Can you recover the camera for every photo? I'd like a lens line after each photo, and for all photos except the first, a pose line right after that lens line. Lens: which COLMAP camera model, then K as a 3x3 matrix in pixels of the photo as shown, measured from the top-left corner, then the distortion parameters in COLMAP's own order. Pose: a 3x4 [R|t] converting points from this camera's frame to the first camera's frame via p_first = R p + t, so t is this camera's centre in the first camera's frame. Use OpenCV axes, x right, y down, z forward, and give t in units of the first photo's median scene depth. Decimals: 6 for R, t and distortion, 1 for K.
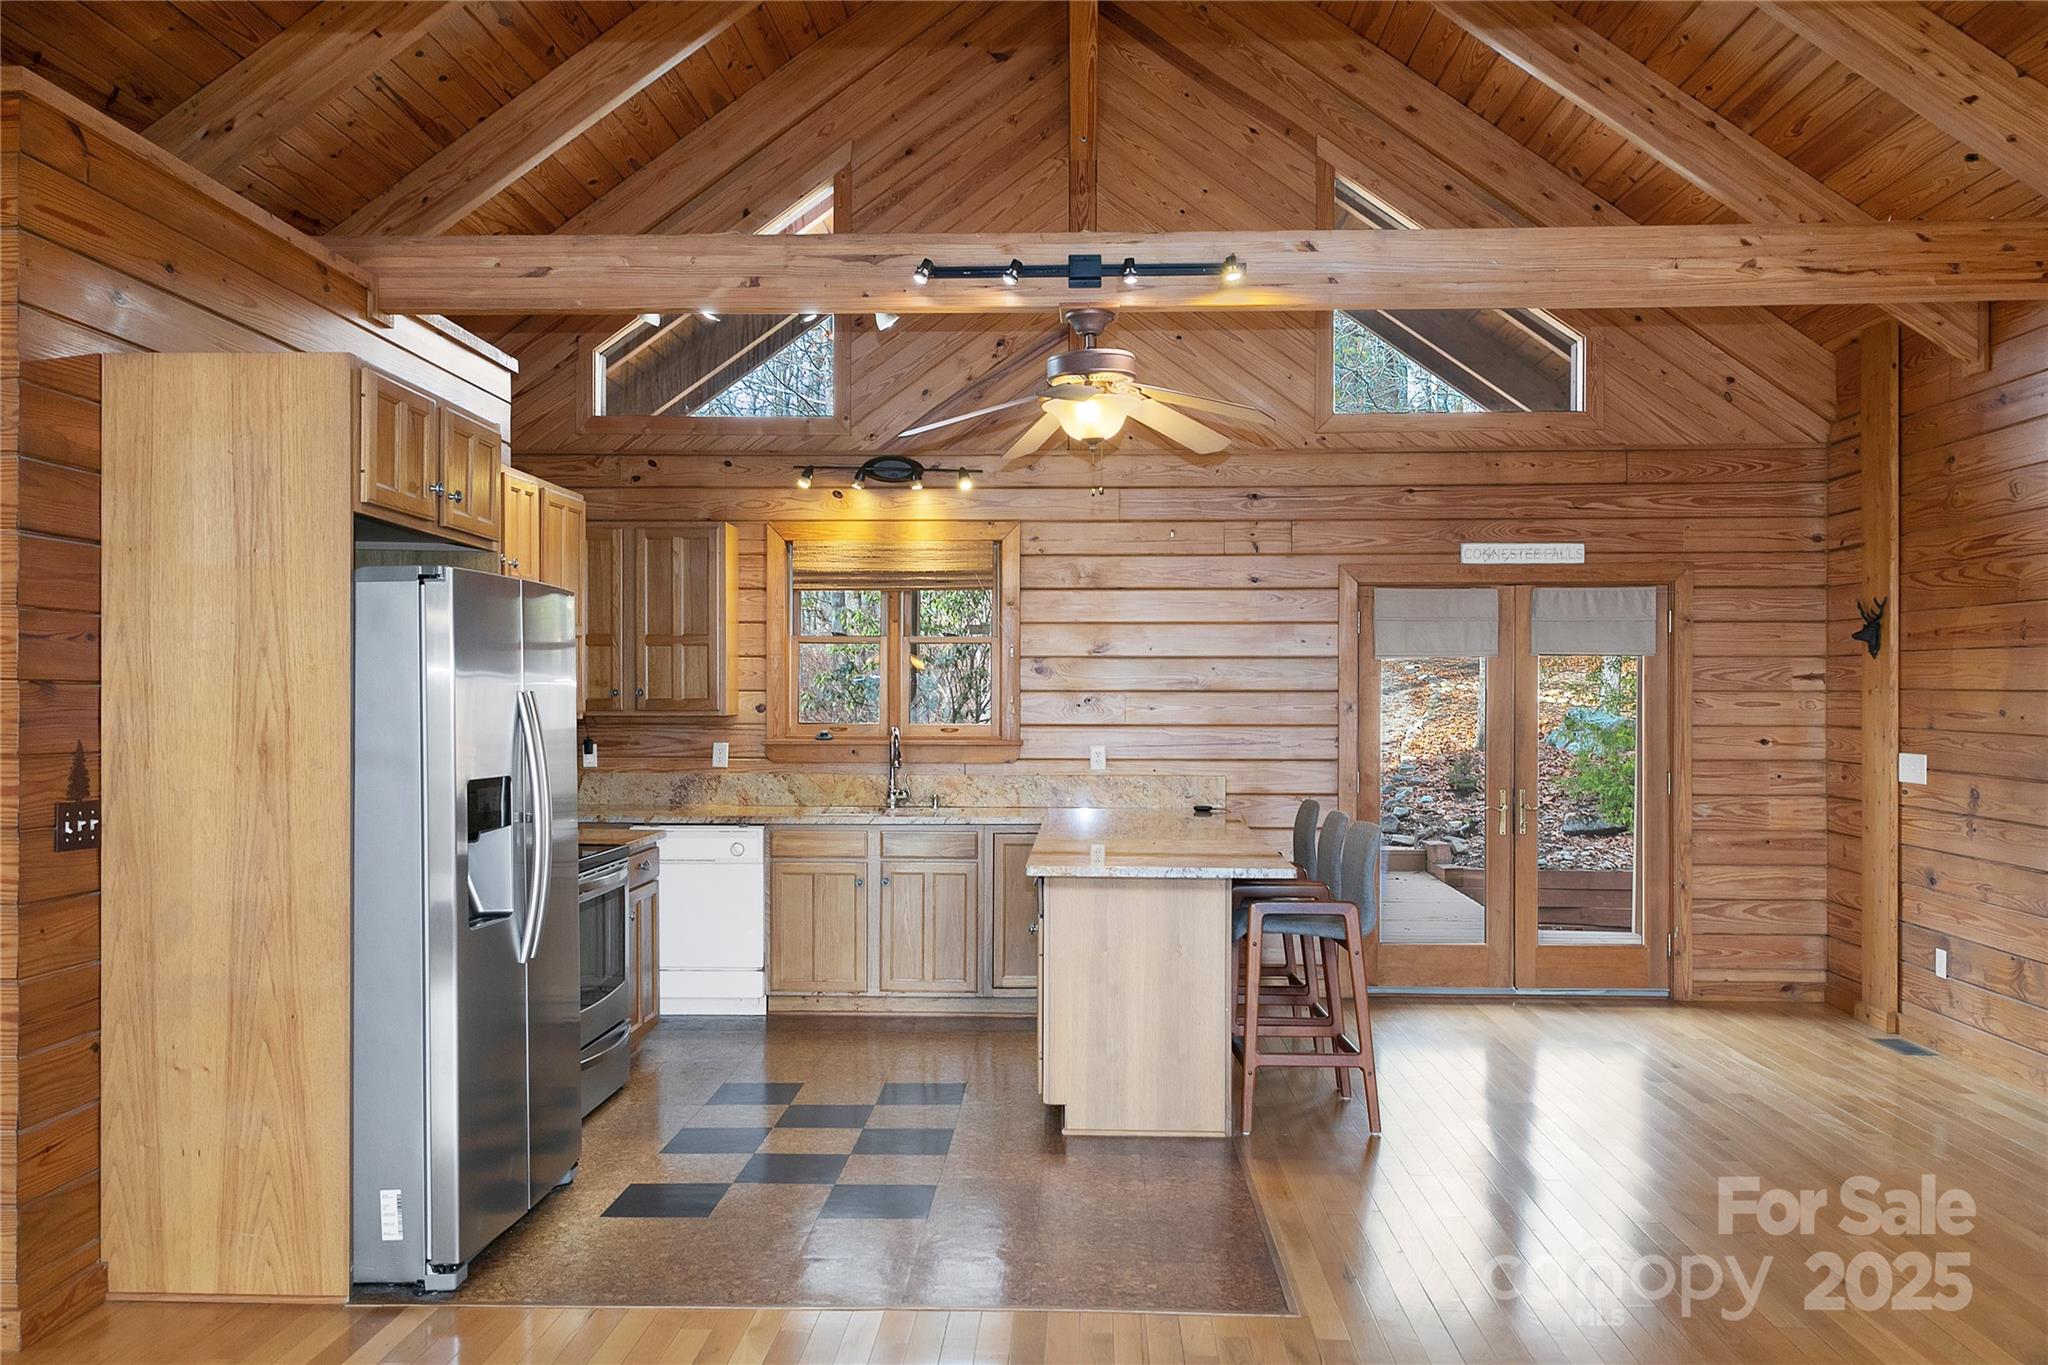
lens RADIAL K [[1543.2, 0, 1027.0], [0, 1543.2, 722.0], [0, 0, 1]] dist [0.029055, -0.011755]
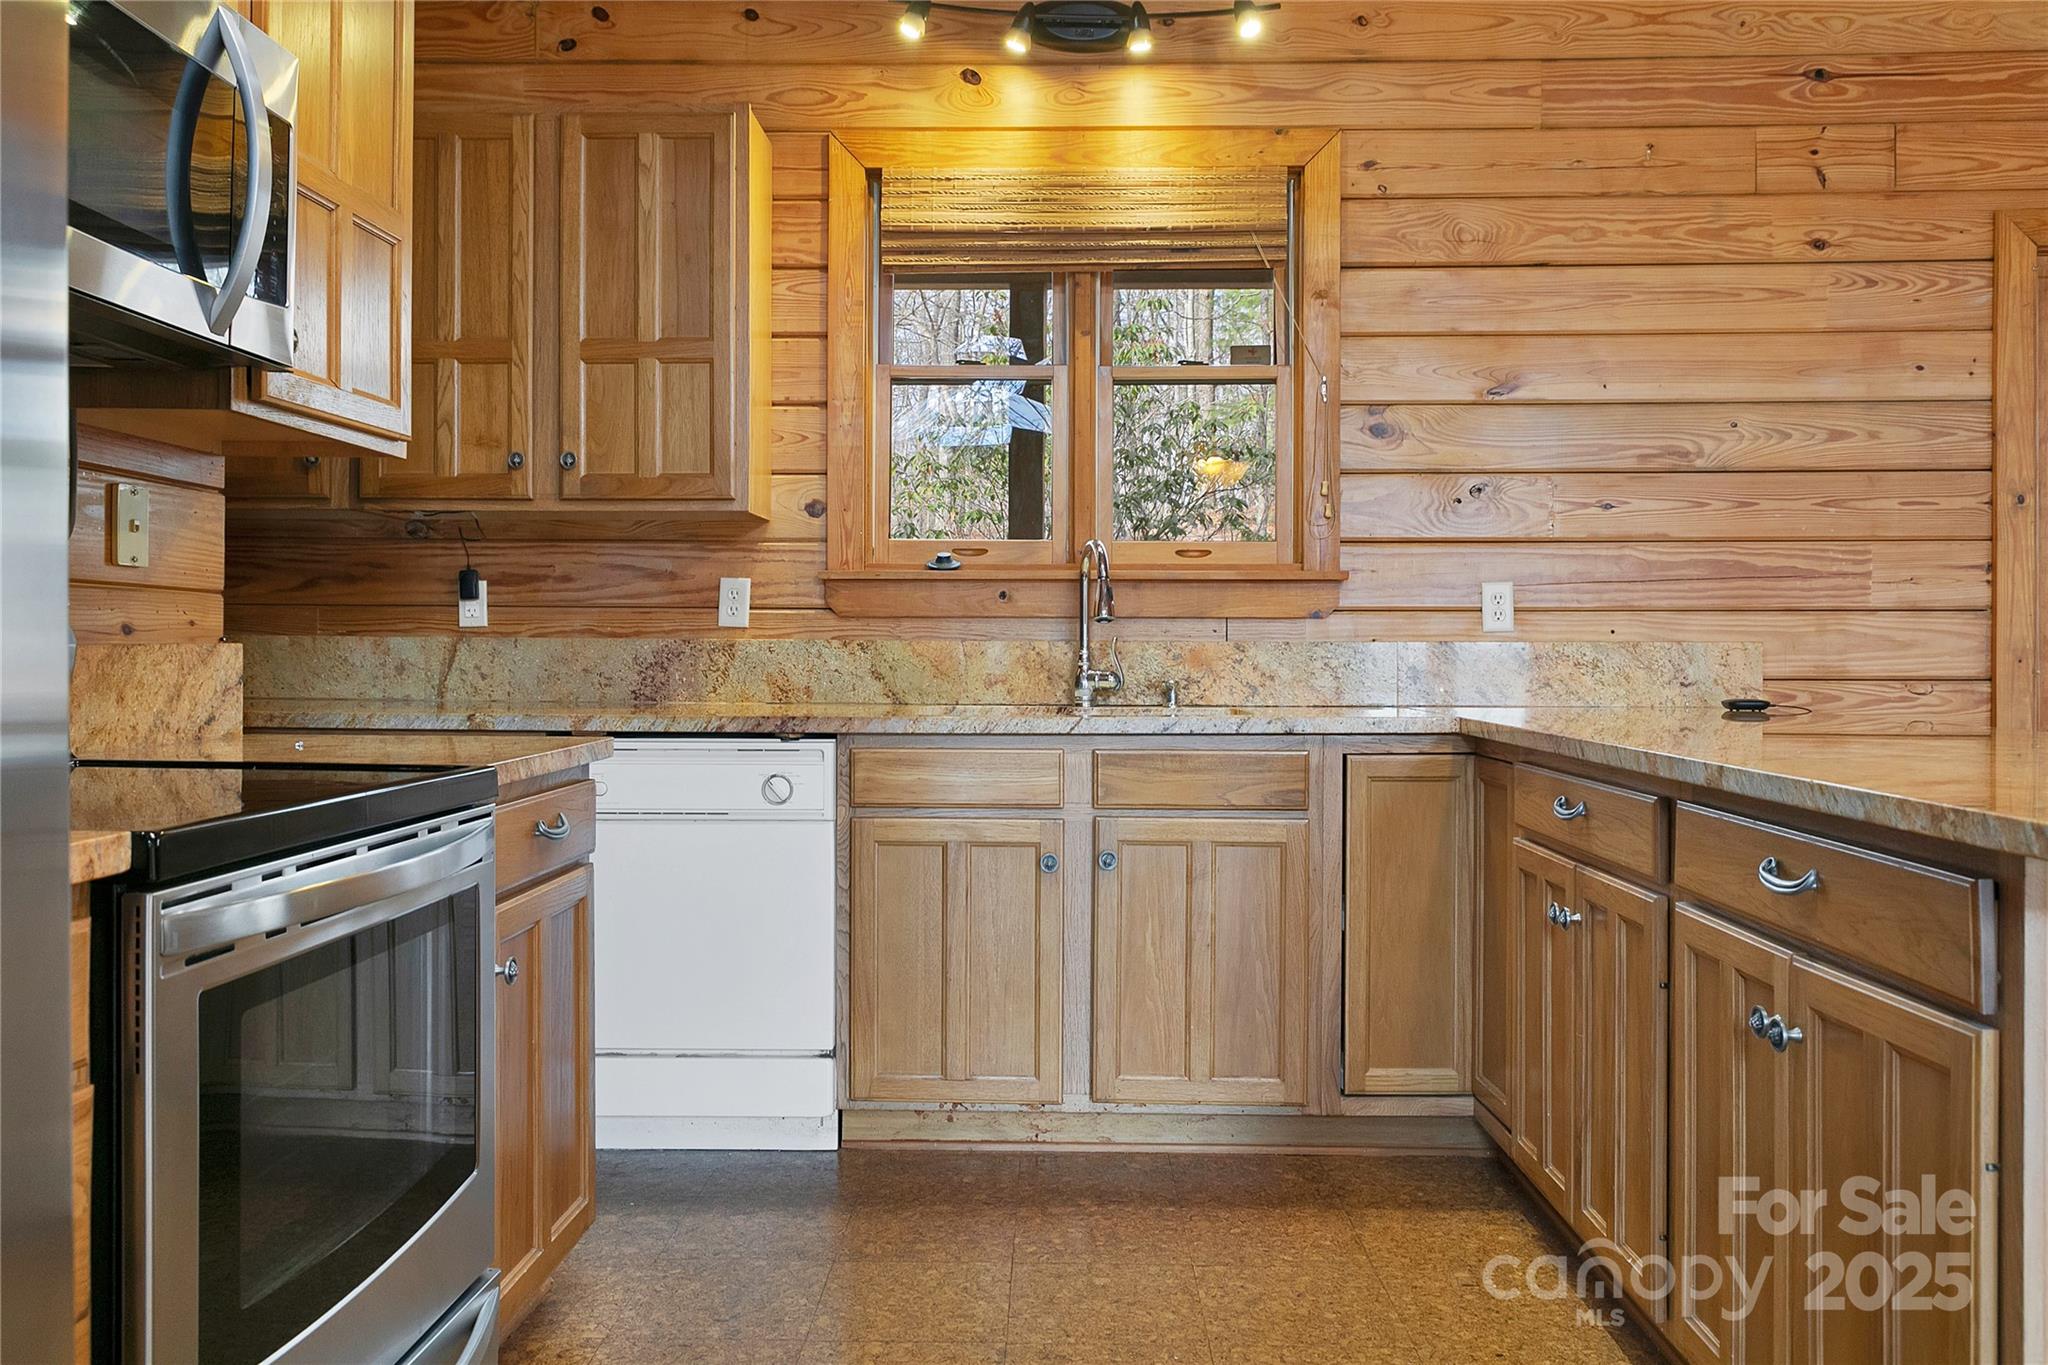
lens RADIAL K [[1569.1, 0, 1022.5], [0, 1569.1, 666.1], [0, 0, 1]] dist [0.008557, 0.002797]
pose [[0.999997, 0.000014, 0.002482, -0.116302], [0.000001, 0.999981, -0.006111, 0.049016], [-0.002482, 0.006111, 0.999978, 0.537711]]
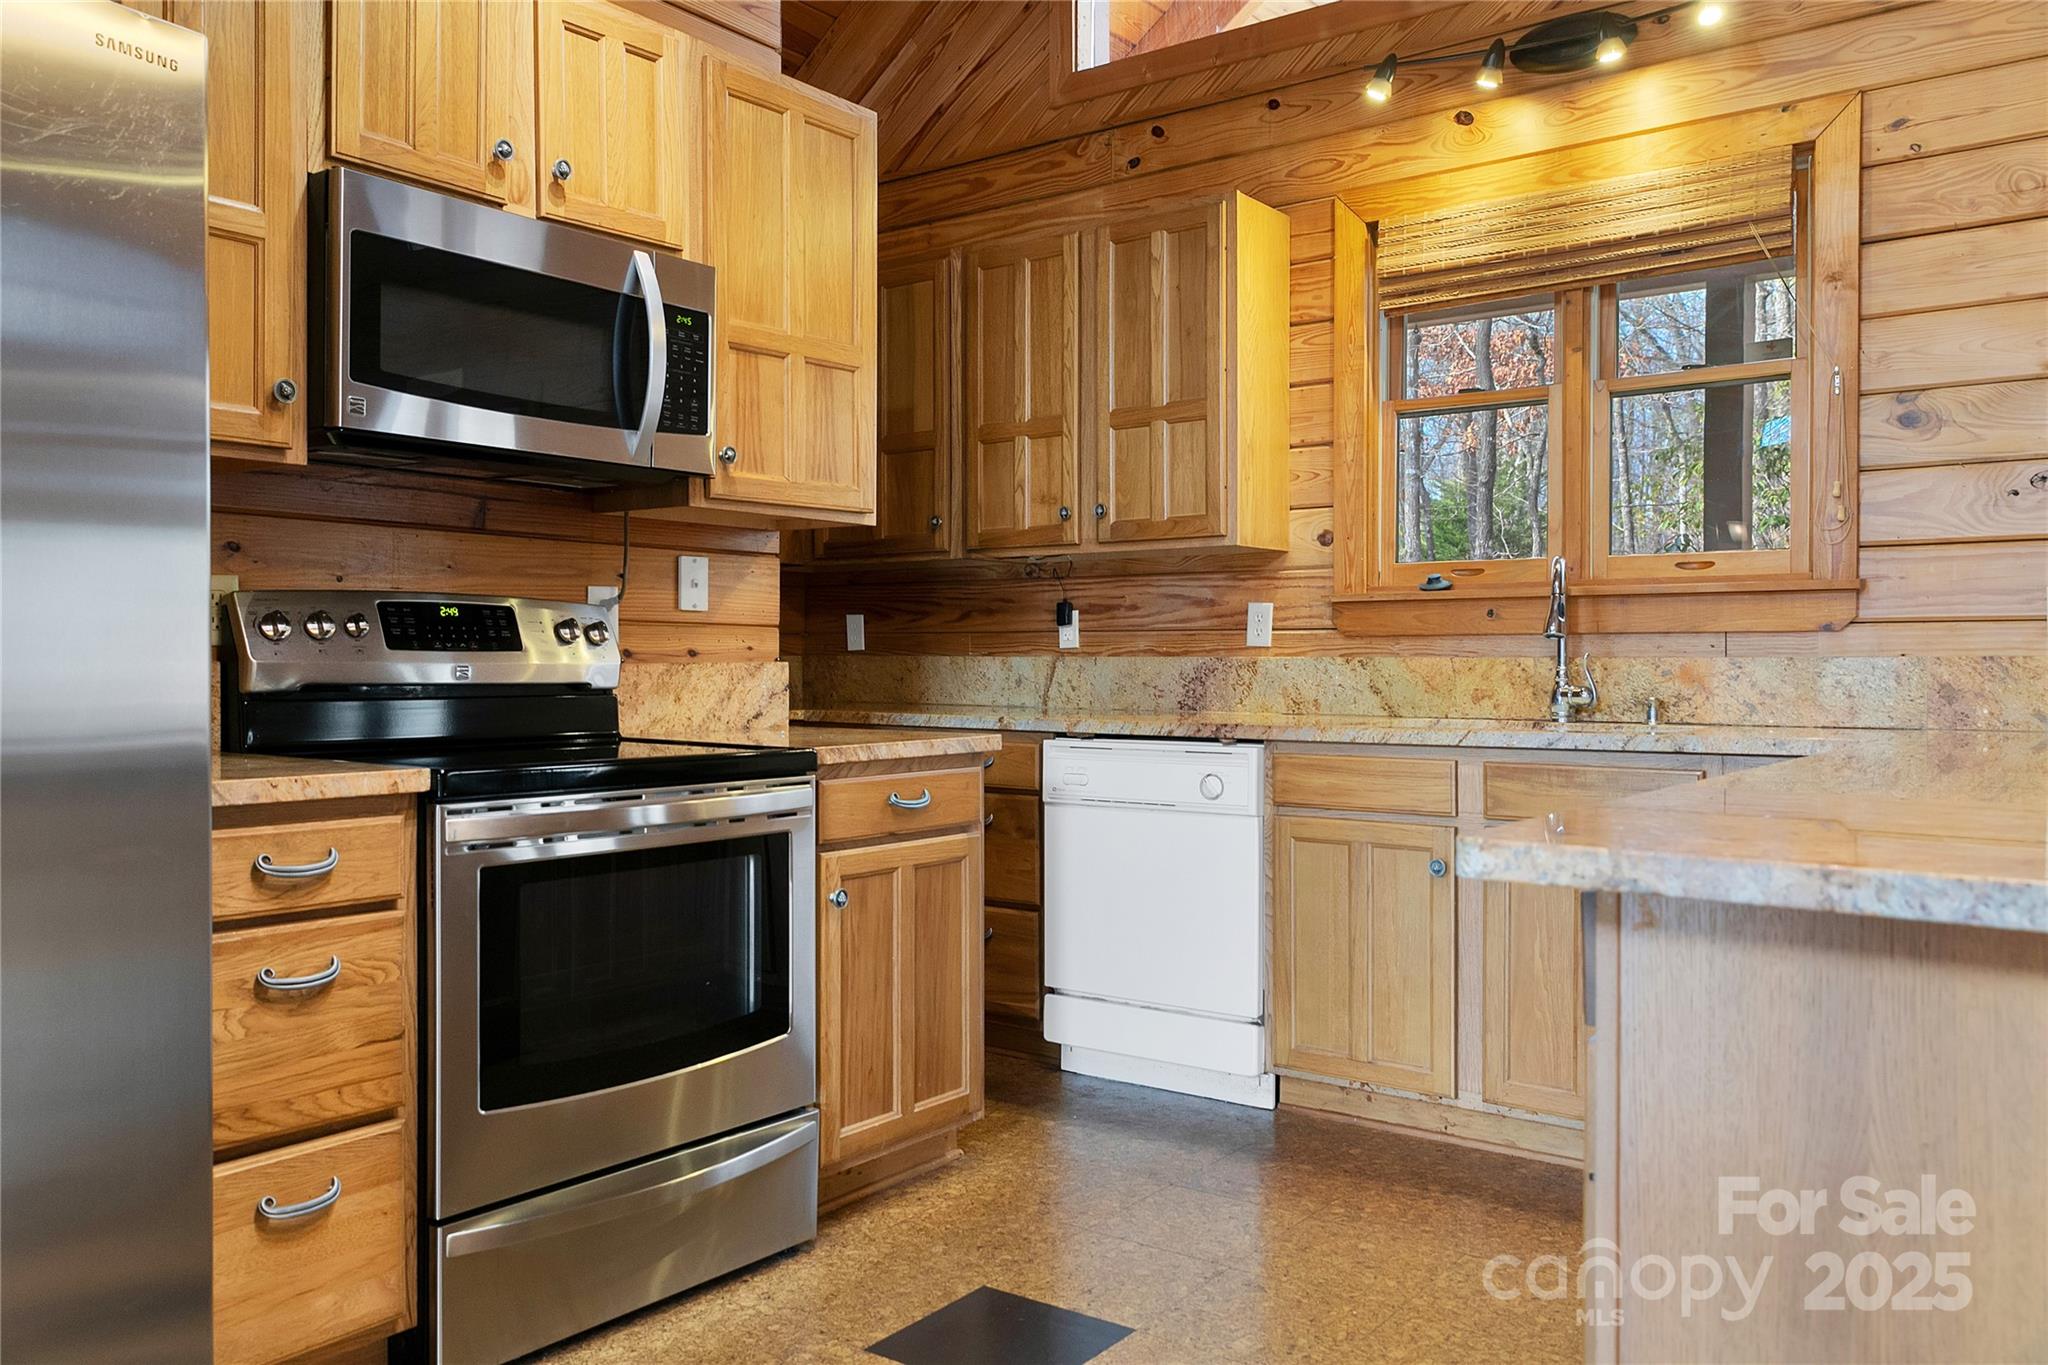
lens RADIAL K [[1540.2, 0, 1024.0], [0, 1540.2, 682.5], [0, 0, 1]] dist [0.008018, -0.002097]
pose [[0.816586, 0.004652, -0.577205, 0.061593], [-0.008658, 0.999954, -0.004188, 0.049679], [0.577159, 0.008417, 0.816588, 0.534087]]
